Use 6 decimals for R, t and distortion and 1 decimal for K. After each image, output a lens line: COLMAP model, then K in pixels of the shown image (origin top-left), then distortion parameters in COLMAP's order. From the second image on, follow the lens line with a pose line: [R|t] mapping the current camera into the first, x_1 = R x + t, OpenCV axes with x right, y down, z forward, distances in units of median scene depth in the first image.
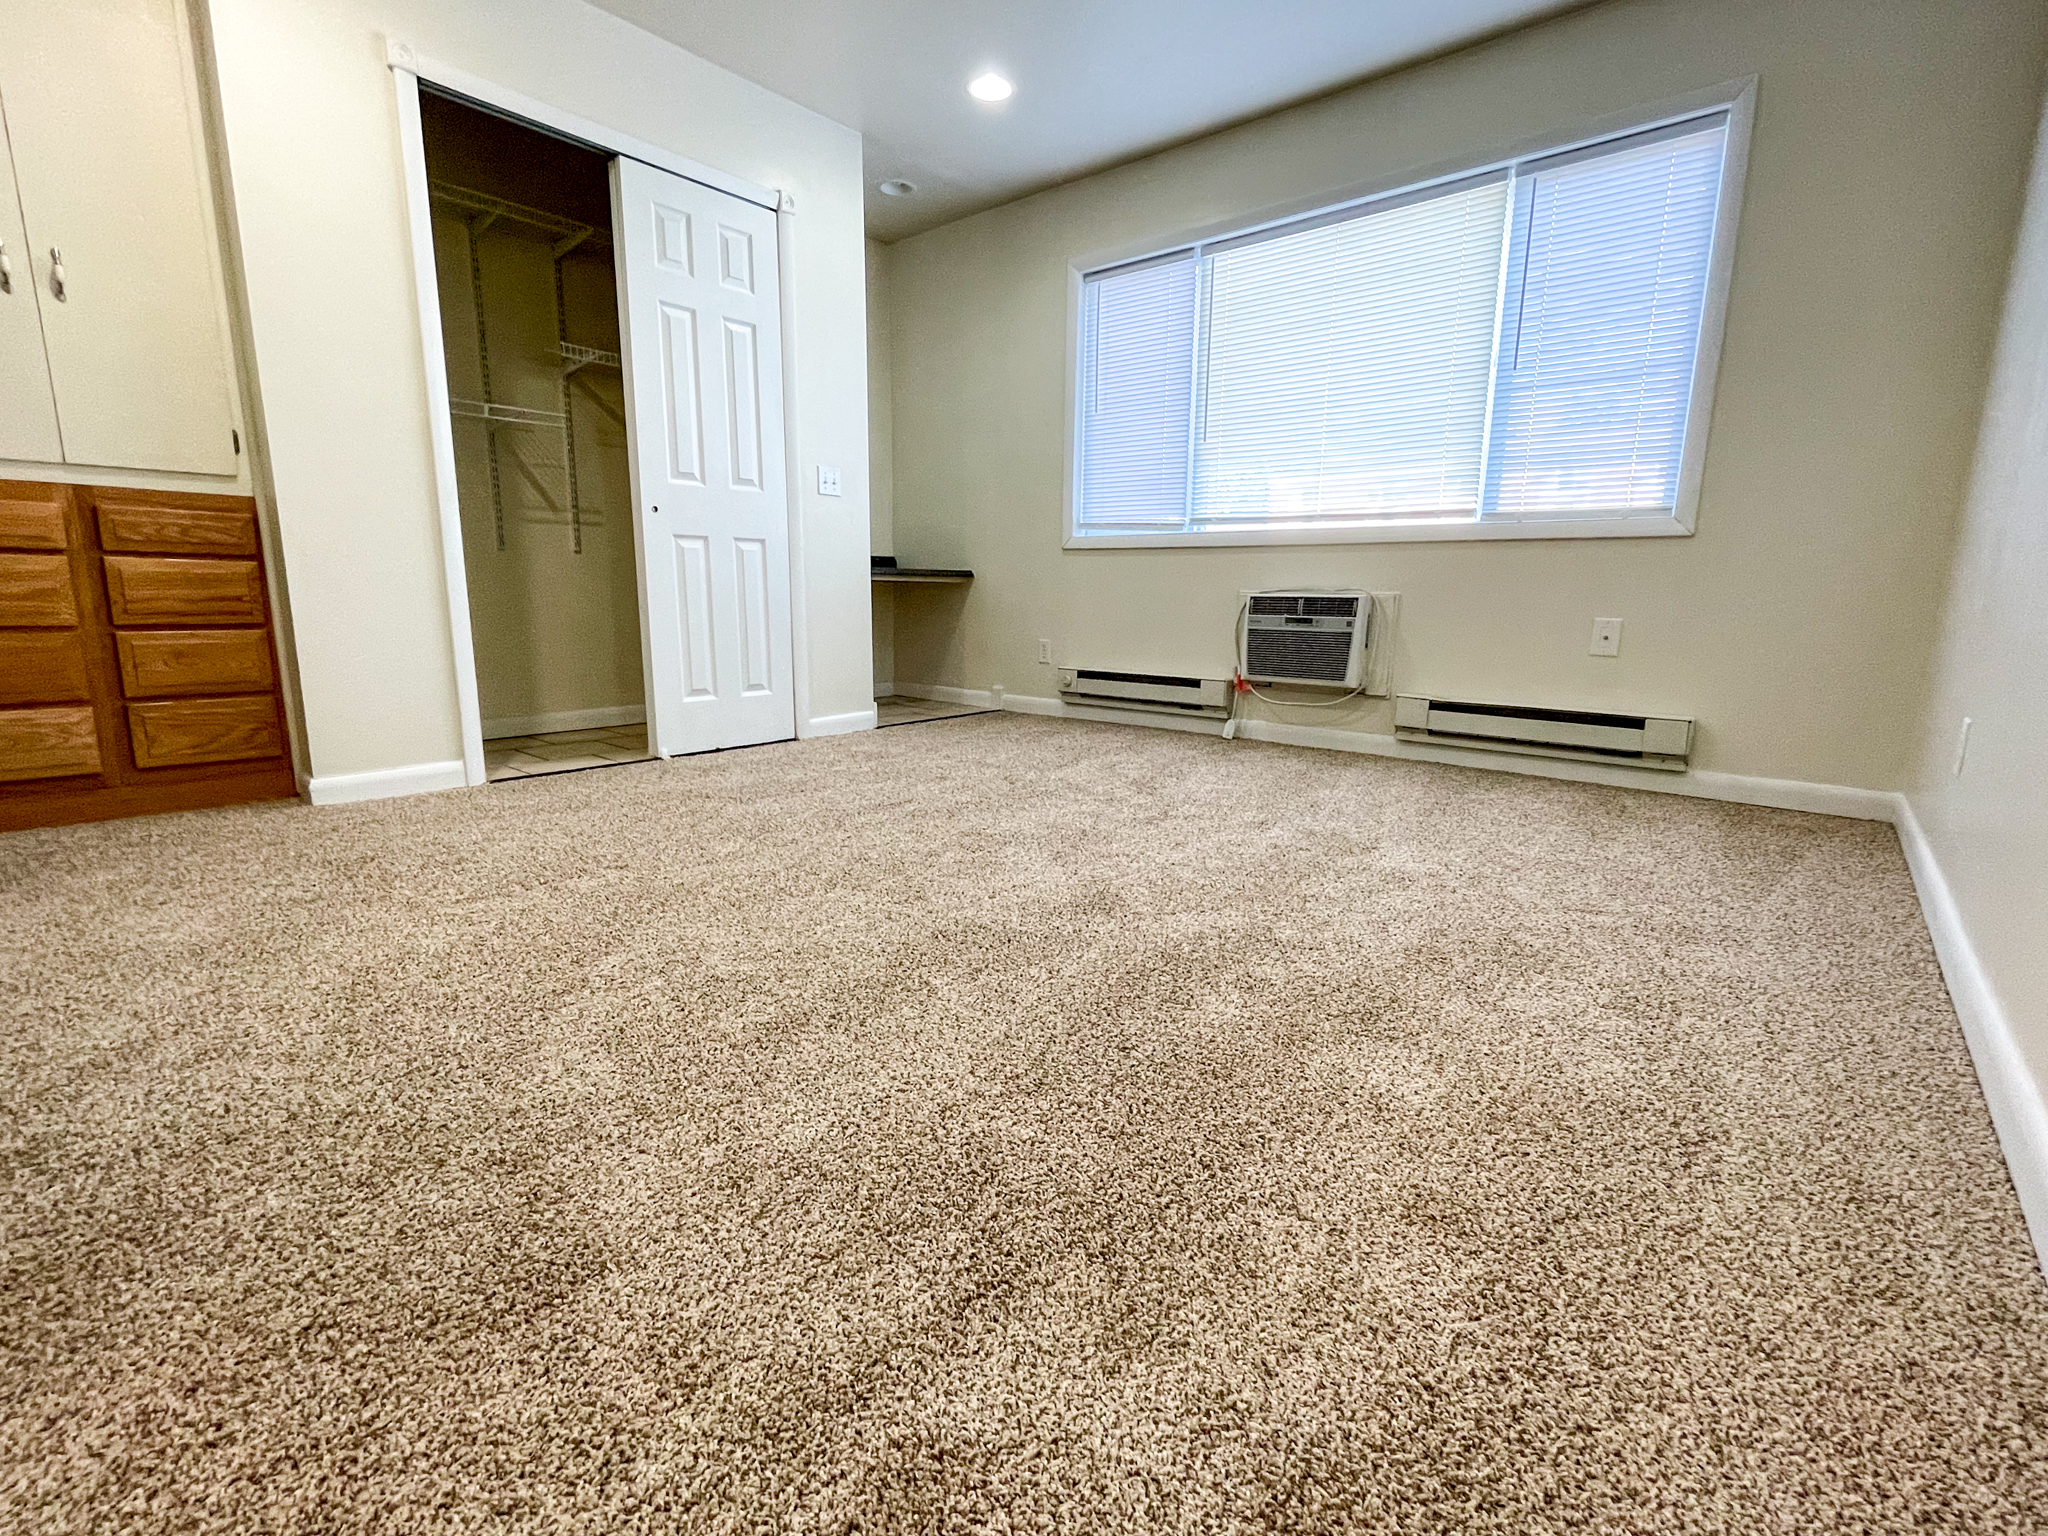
lens RADIAL K [[924.2, 0, 1024.0], [0, 924.2, 768.0], [0, 0, 1]] dist [-0.001433, -0.000622]
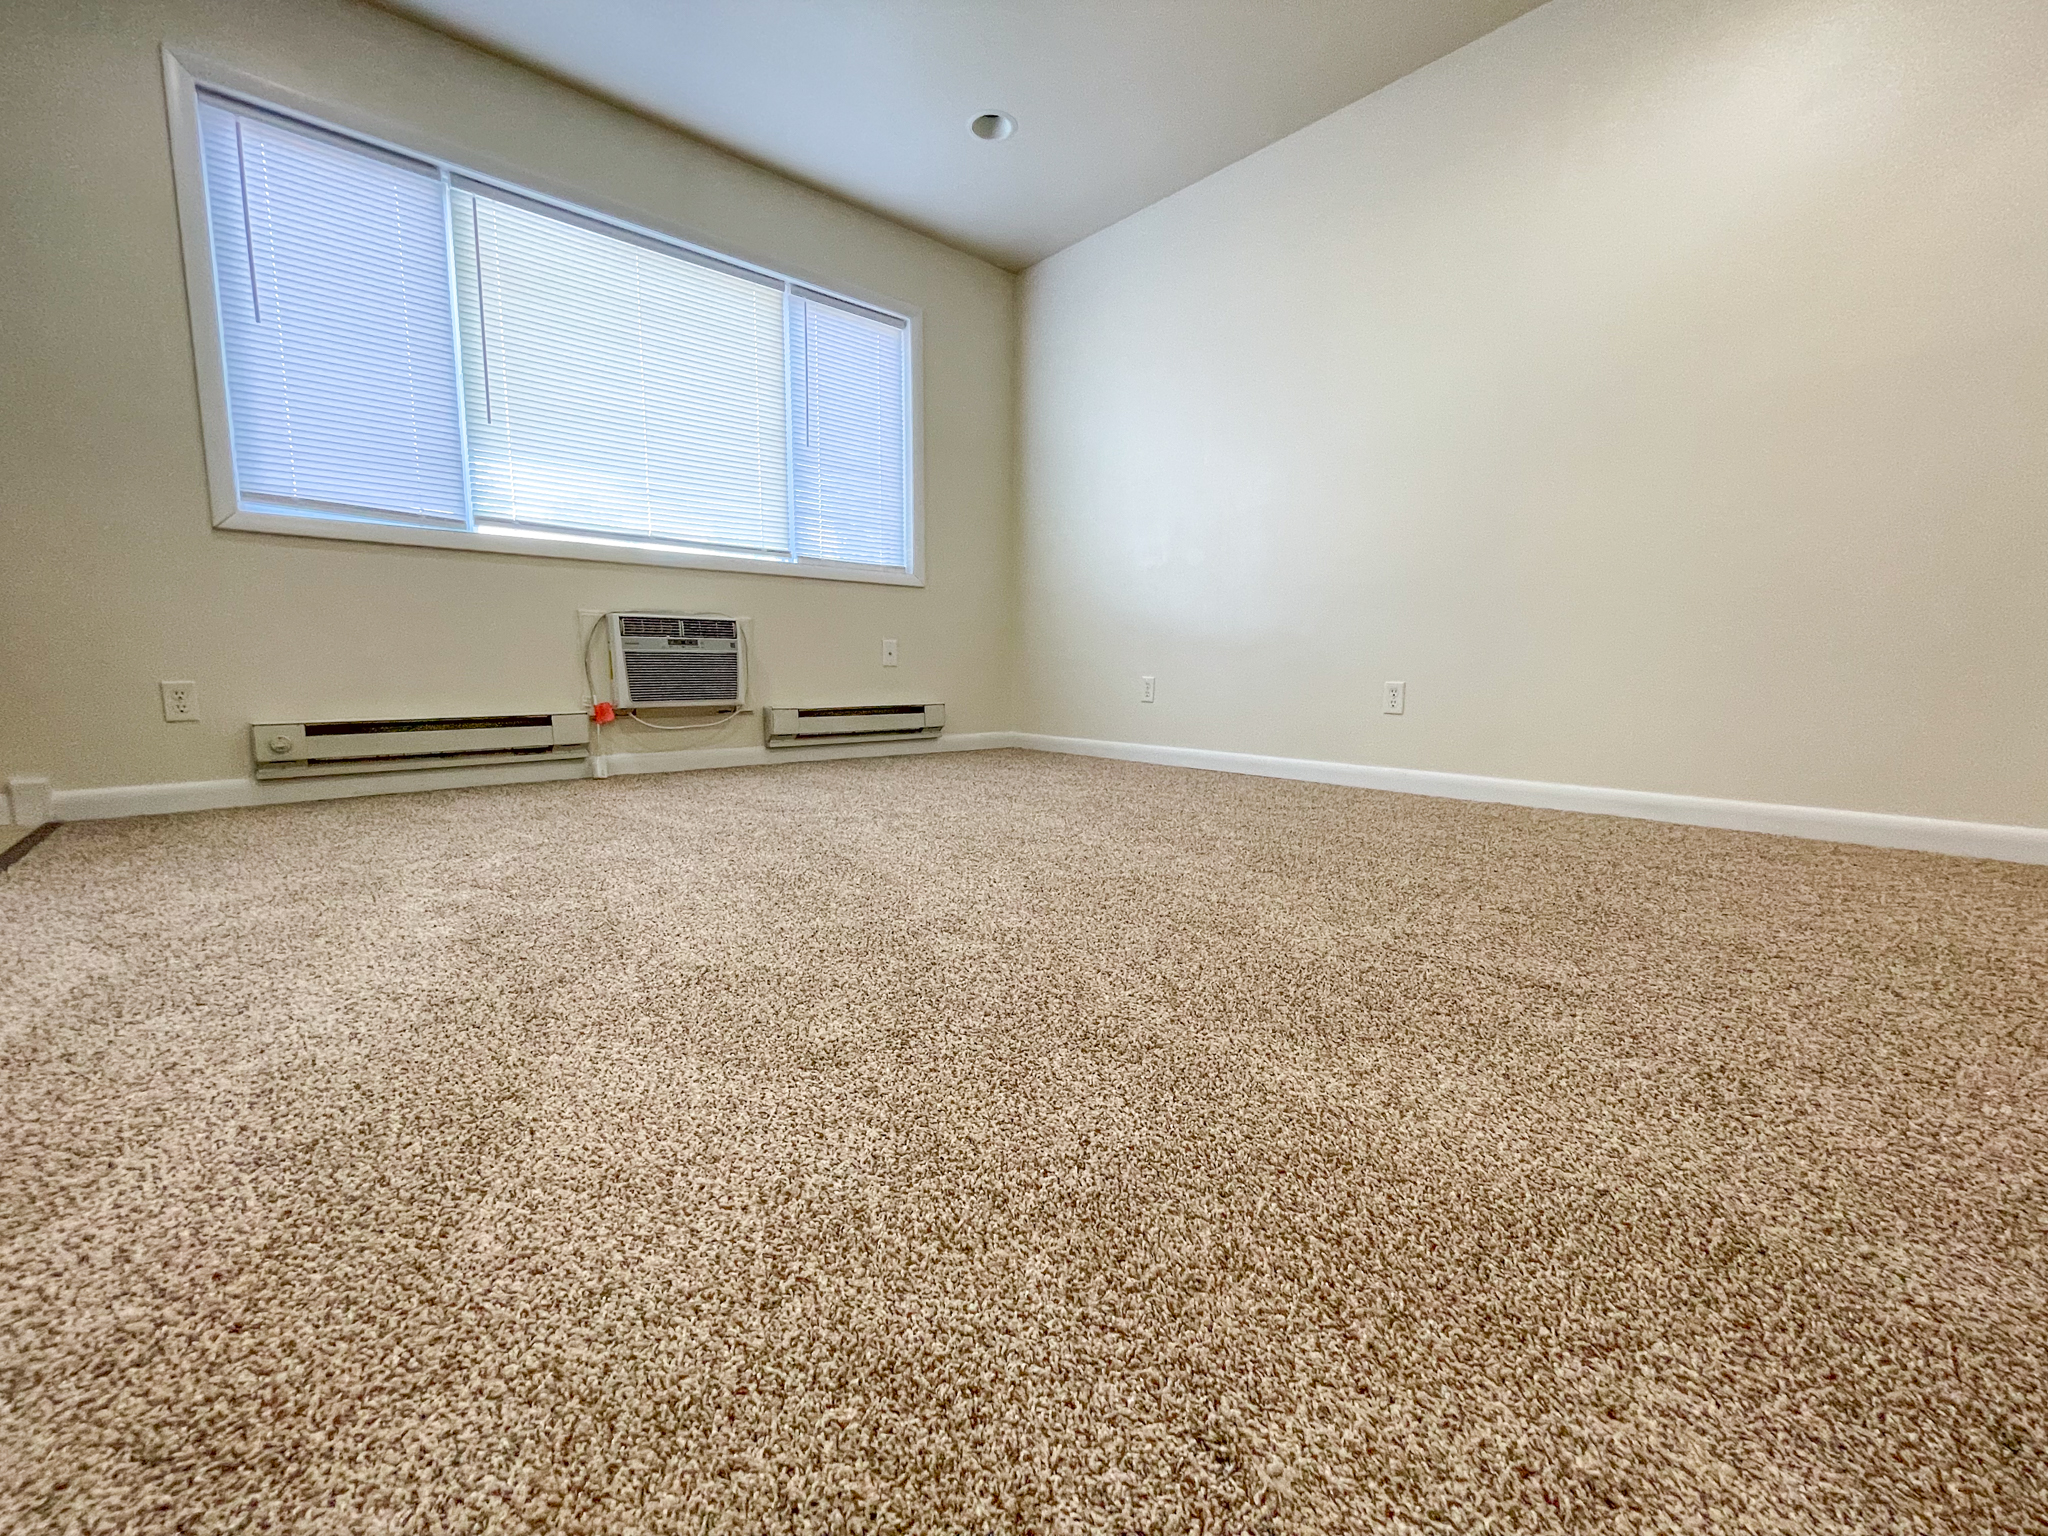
lens RADIAL K [[833.4, 0, 1024.0], [0, 833.4, 768.0], [0, 0, 1]] dist [-0.002551, 0.000270]
pose [[0.131870, -0.133585, 0.982225, -0.892822], [0.181171, 0.977436, 0.108610, -0.097076], [-0.974570, 0.163628, 0.153096, 0.871344]]
